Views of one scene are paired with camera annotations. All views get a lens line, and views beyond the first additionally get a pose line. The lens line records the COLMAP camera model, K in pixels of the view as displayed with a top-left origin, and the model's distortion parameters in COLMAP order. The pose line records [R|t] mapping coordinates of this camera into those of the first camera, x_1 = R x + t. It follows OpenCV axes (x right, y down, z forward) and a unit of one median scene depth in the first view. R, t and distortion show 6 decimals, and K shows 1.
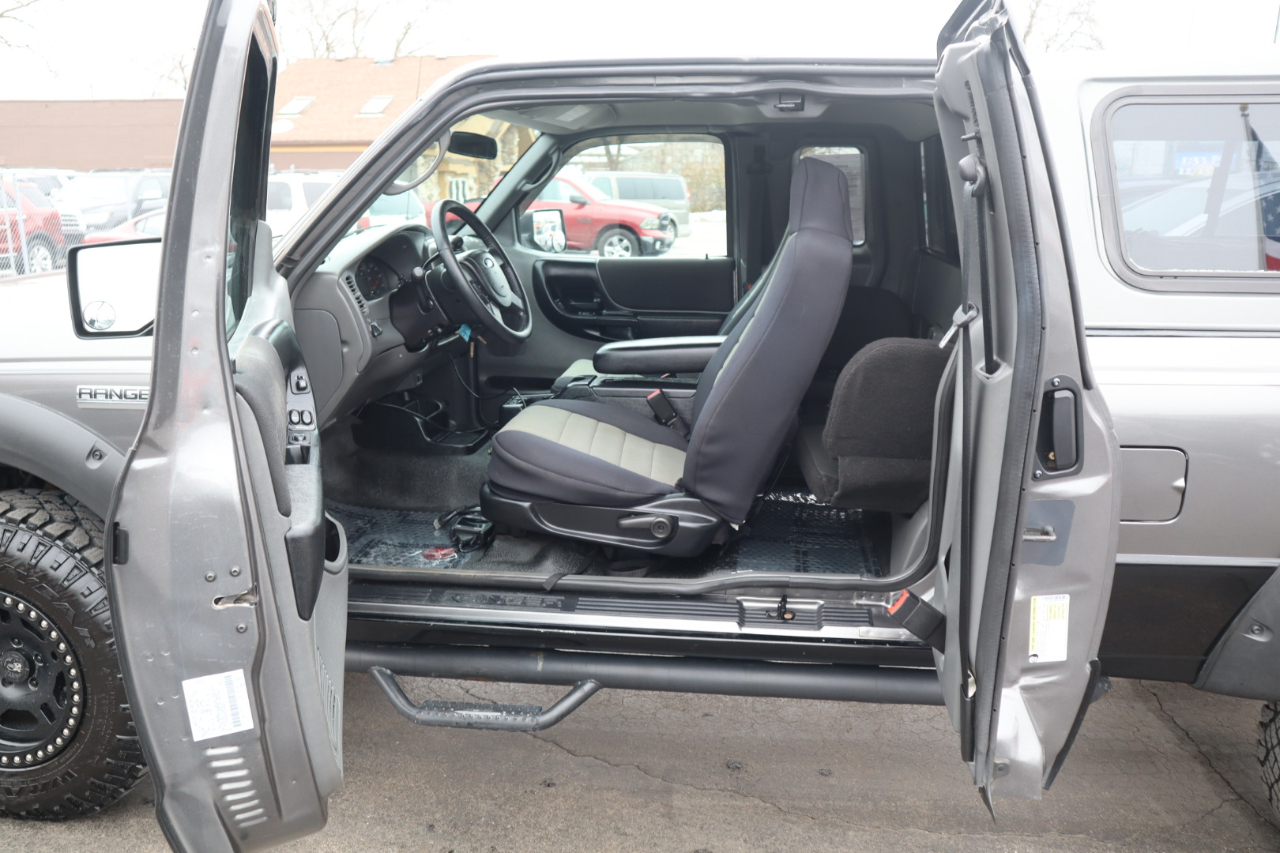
lens RADIAL K [[1010.8, 0, 640.0], [0, 1010.8, 426.5], [0, 0, 1]] dist [-0.039021, 0.005526]
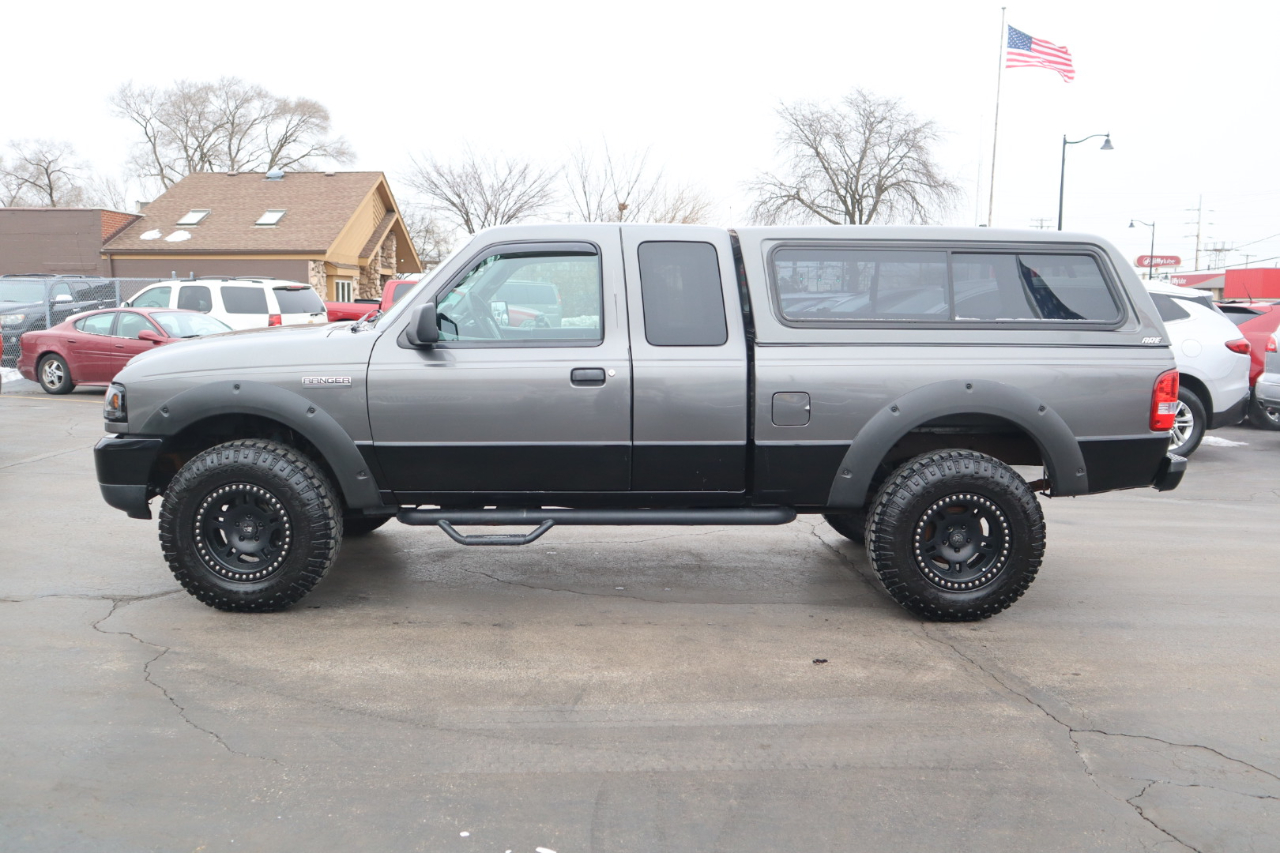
lens RADIAL K [[1021.3, 0, 640.0], [0, 1021.3, 426.5], [0, 0, 1]] dist [-0.099939, 0.100933]
pose [[0.991646, -0.013624, 0.128269, -0.128253], [0.026786, 0.994480, -0.101448, 0.267073], [-0.126179, 0.104036, 0.986537, -1.050705]]
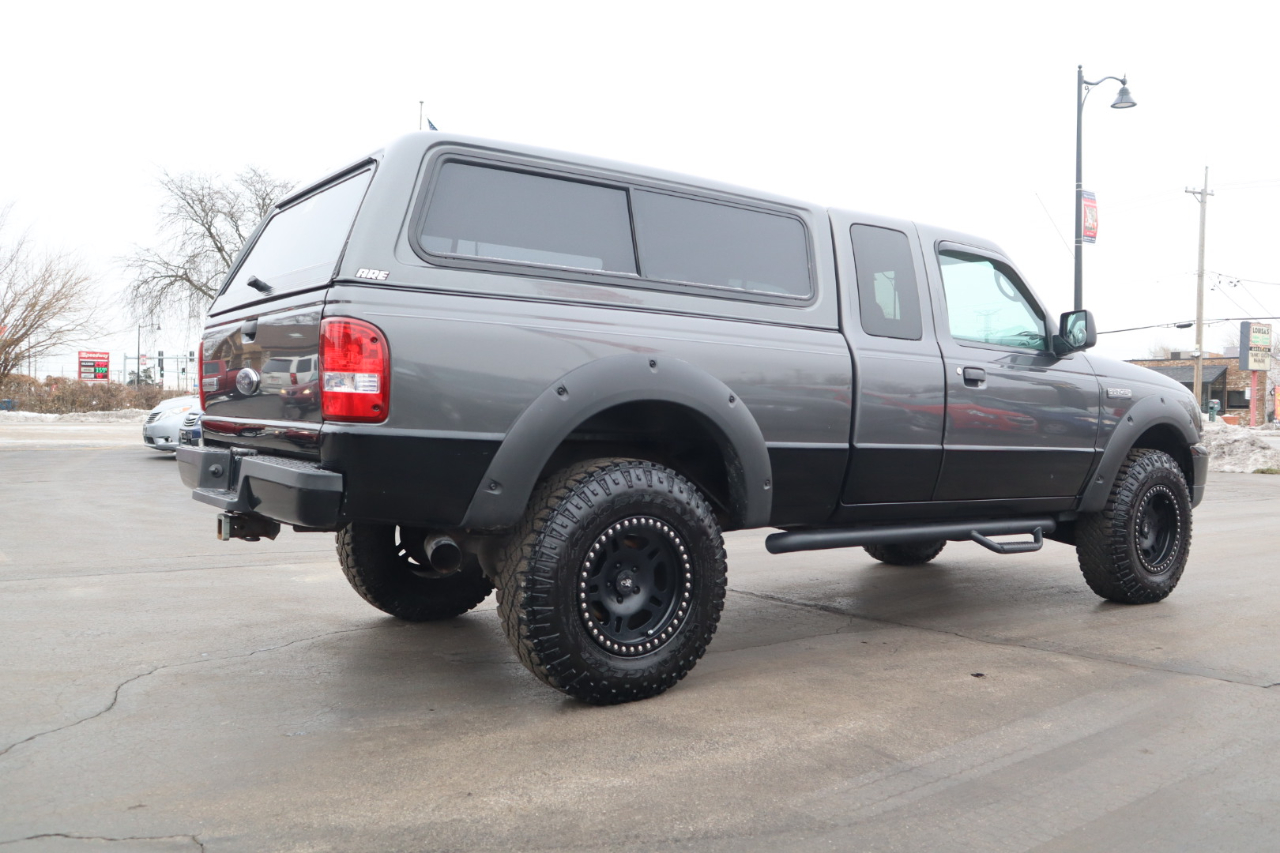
lens RADIAL K [[1046.1, 0, 640.0], [0, 1046.1, 426.5], [0, 0, 1]] dist [-0.055499, 0.008850]
pose [[0.743412, -0.013905, 0.668690, -1.057208], [0.146998, 0.978735, -0.143072, 0.277078], [-0.652481, 0.204658, 0.729647, -0.224030]]
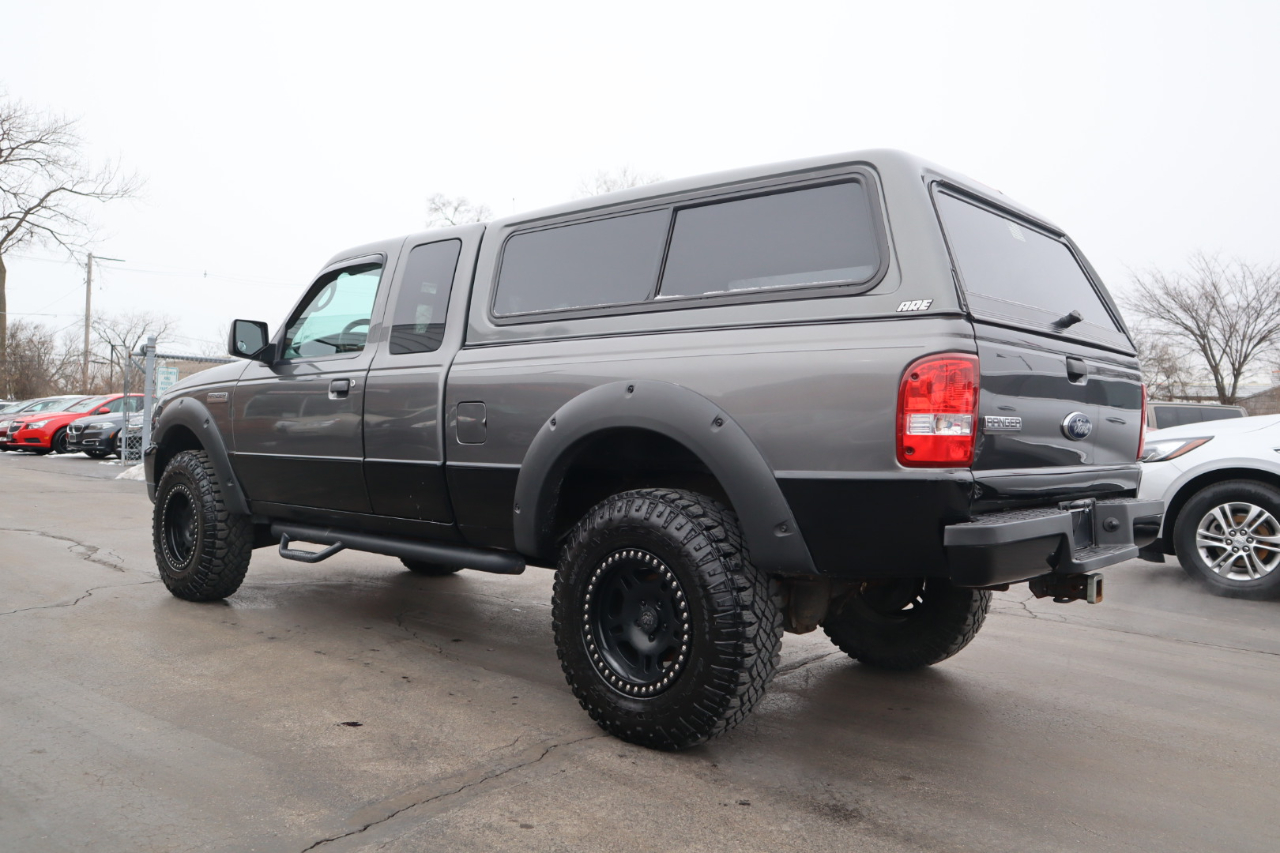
lens RADIAL K [[1021.3, 0, 640.0], [0, 1021.3, 426.5], [0, 0, 1]] dist [-0.099939, 0.100933]
pose [[0.814245, 0.008818, -0.580454, 1.518825], [-0.147248, 0.970322, -0.191814, 0.313699], [0.561536, 0.241655, 0.791379, -0.278474]]
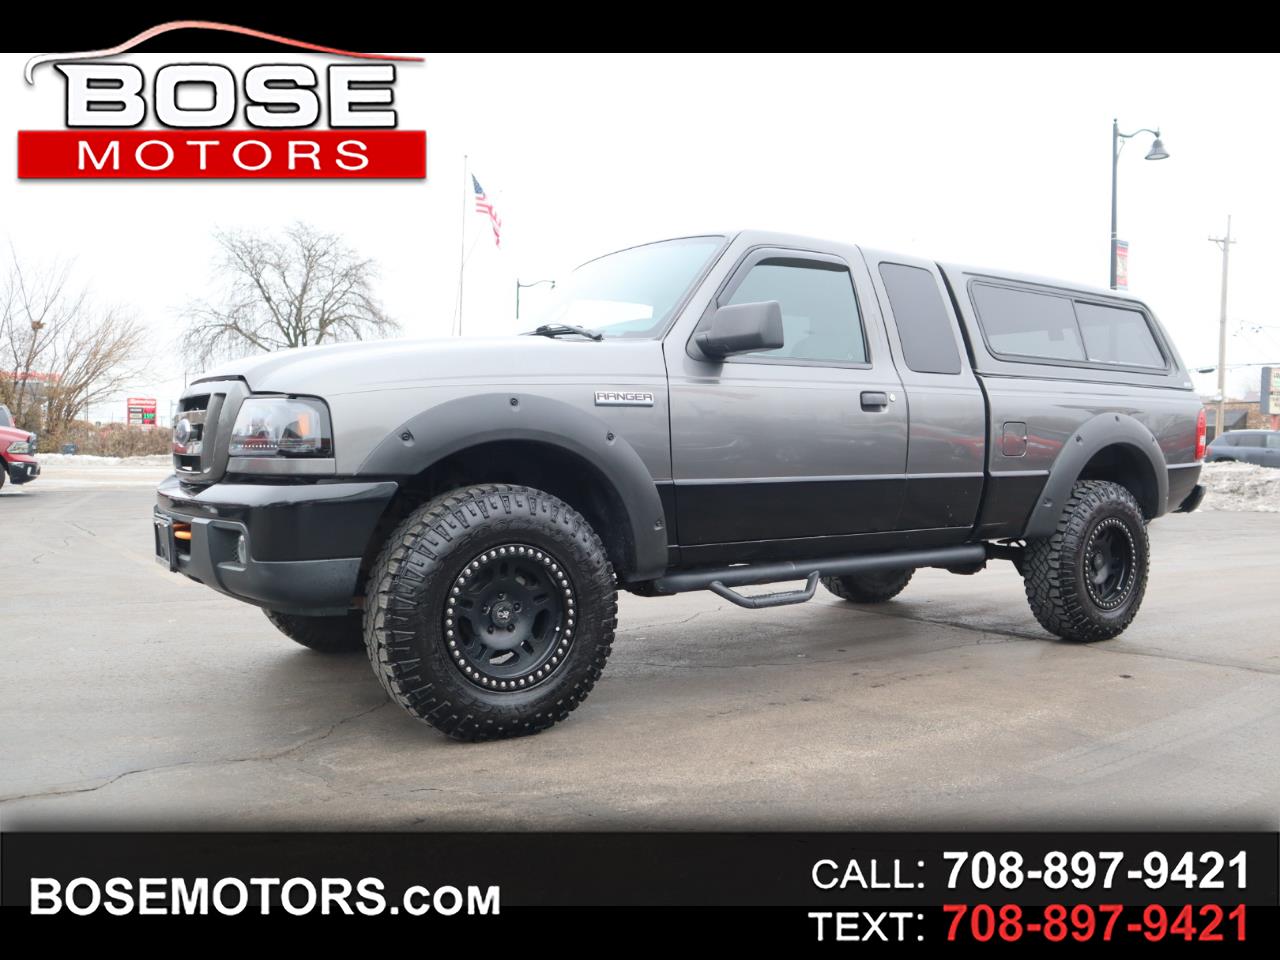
lens RADIAL K [[1021.1, 0, 640.0], [0, 1021.1, 480.0], [0, 0, 1]] dist [-0.065527, 0.010075]
pose [[0.757491, -0.020372, 0.652527, -1.384060], [0.144465, 0.979965, -0.137110, 0.282637], [-0.636660, 0.198127, 0.745258, -0.149408]]
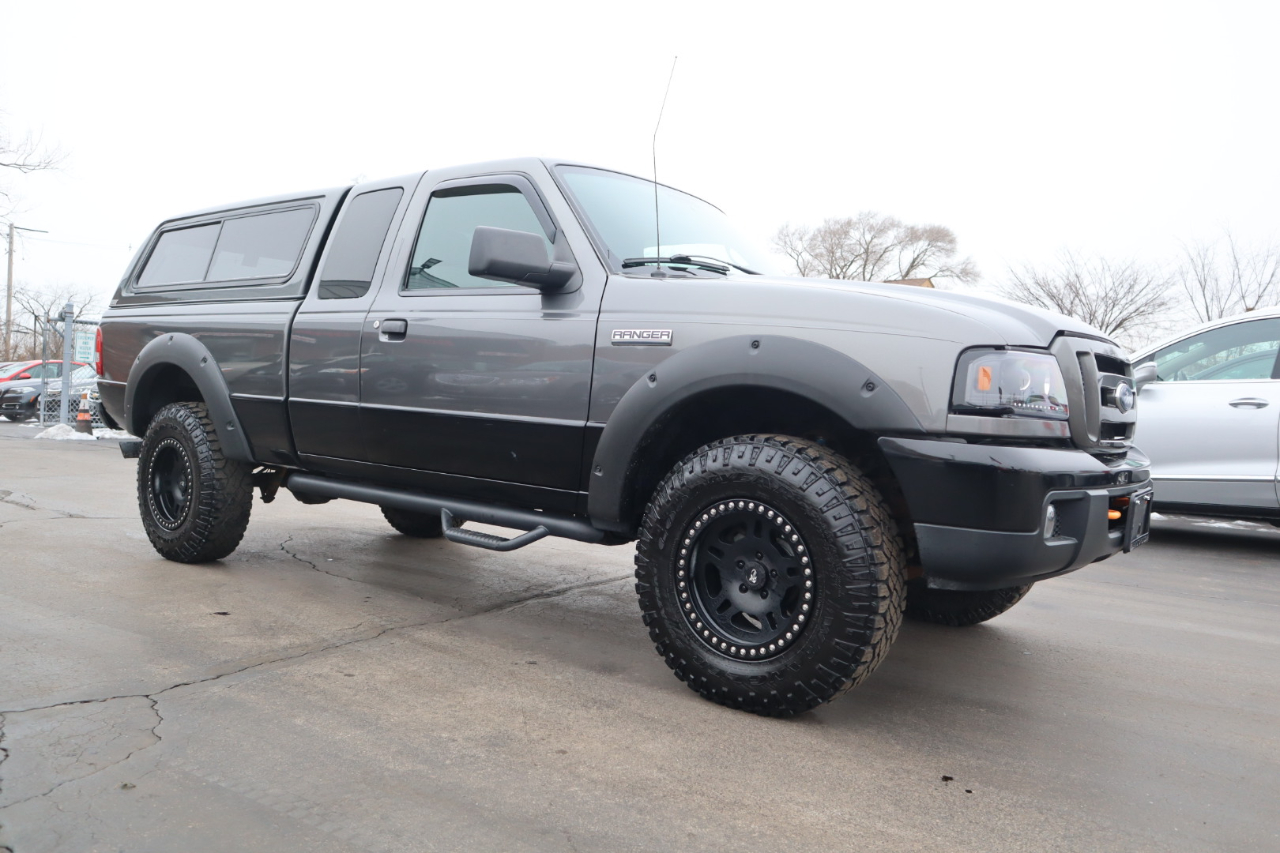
lens RADIAL K [[971.3, 0, 640.0], [0, 971.3, 426.5], [0, 0, 1]] dist [-0.106388, 0.087796]
pose [[0.859747, 0.029887, -0.509845, 1.771147], [-0.140186, 0.973753, -0.179312, 0.388110], [0.491104, 0.225636, 0.841371, -0.353048]]
